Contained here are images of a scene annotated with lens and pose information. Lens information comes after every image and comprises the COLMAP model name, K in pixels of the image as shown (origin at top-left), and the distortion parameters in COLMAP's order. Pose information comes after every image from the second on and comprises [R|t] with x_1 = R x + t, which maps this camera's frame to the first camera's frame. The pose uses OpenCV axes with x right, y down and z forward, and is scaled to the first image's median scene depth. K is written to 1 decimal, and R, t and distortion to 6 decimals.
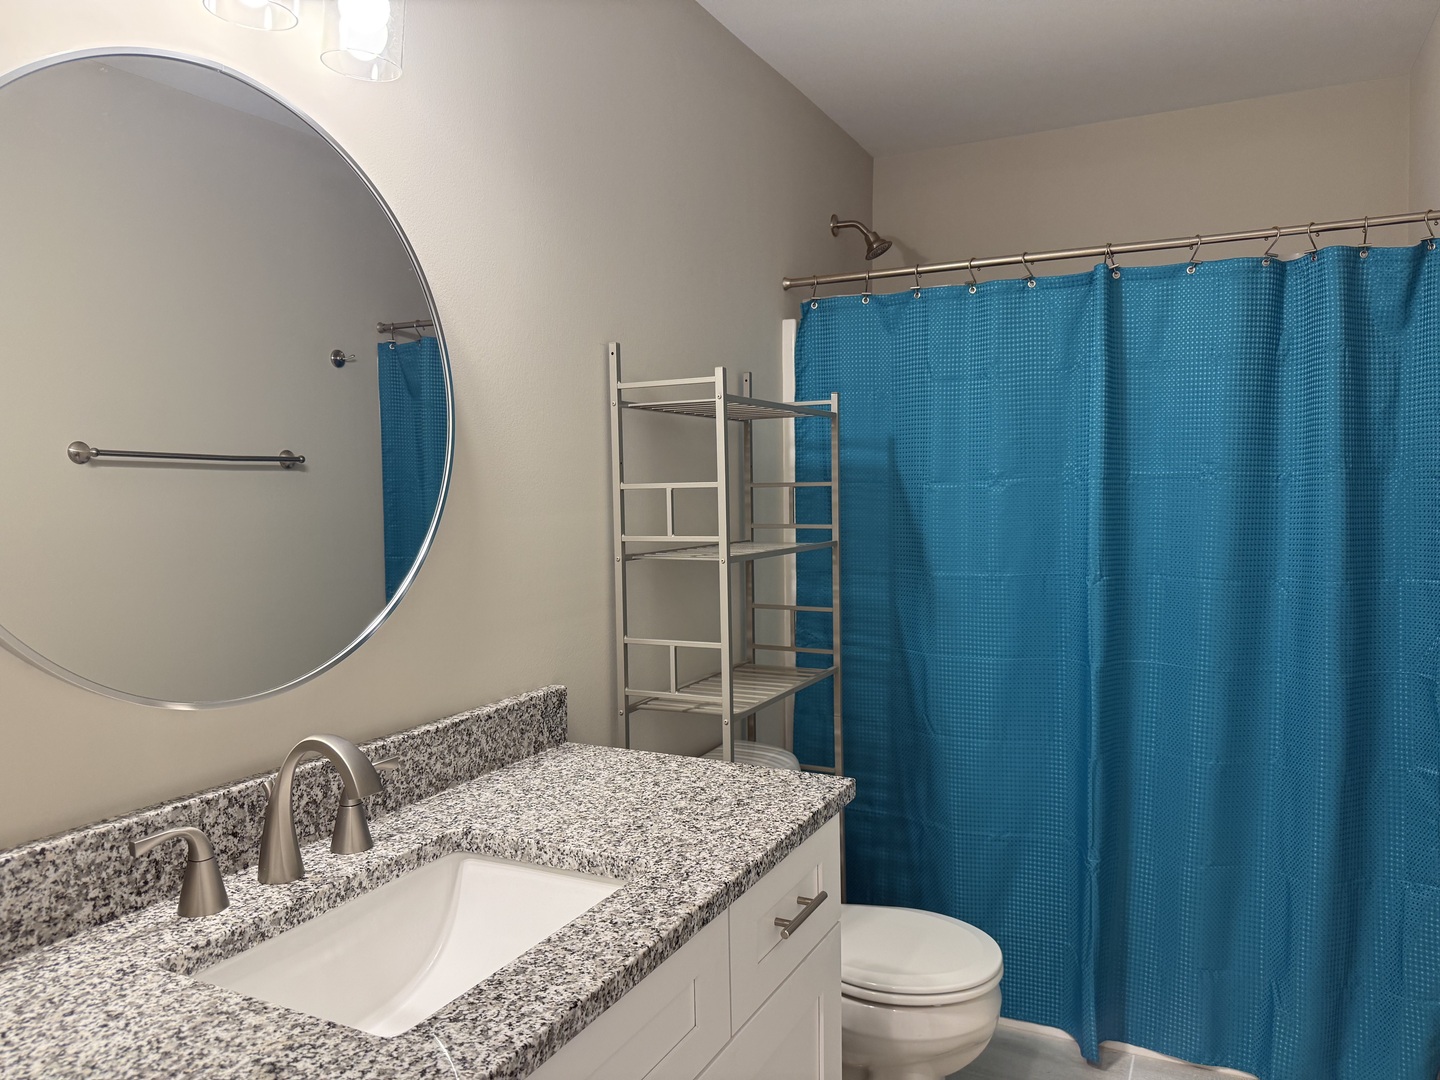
lens RADIAL K [[1000.1, 0, 720.0], [0, 1000.1, 540.0], [0, 0, 1]] dist [0.057168, -0.049846]
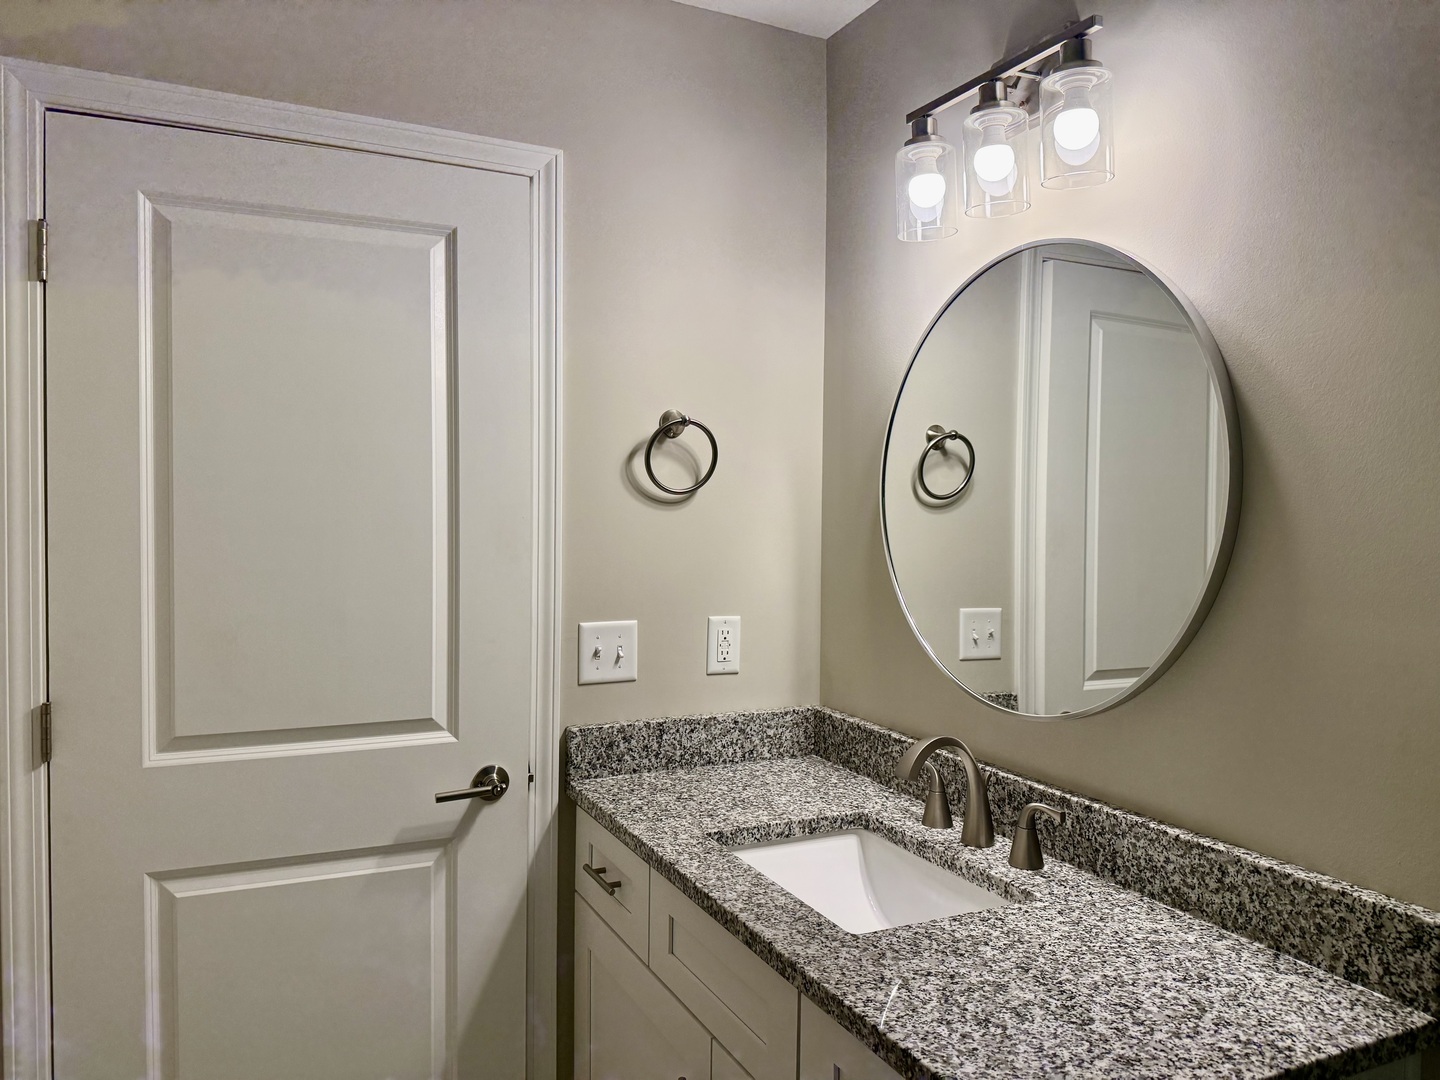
lens RADIAL K [[1000.1, 0, 720.0], [0, 1000.1, 540.0], [0, 0, 1]] dist [0.057168, -0.049846]
pose [[-0.601509, 0.027724, -0.798385, 0.717194], [-0.039620, 0.997132, 0.064475, -0.124956], [0.797883, 0.070414, -0.598686, 1.272062]]
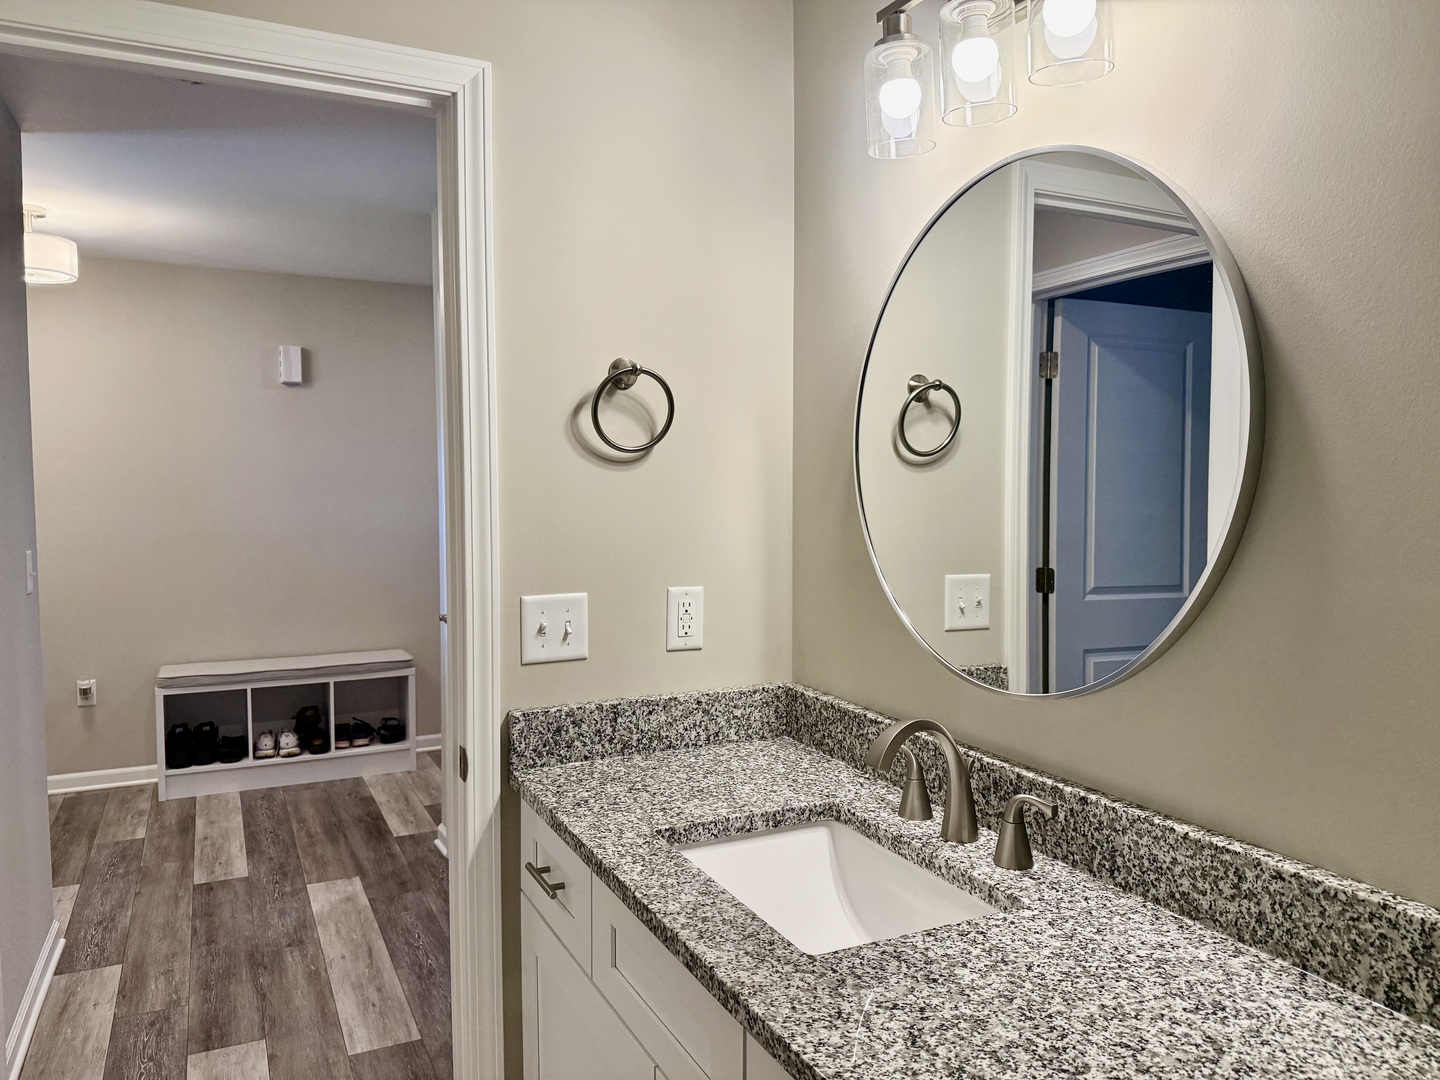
lens RADIAL K [[1000.1, 0, 720.0], [0, 1000.1, 540.0], [0, 0, 1]] dist [0.057168, -0.049846]
pose [[-0.599423, 0.059212, -0.798239, 0.577383], [-0.027800, 0.995118, 0.094692, -0.108648], [0.799949, 0.078952, -0.594851, 1.232702]]
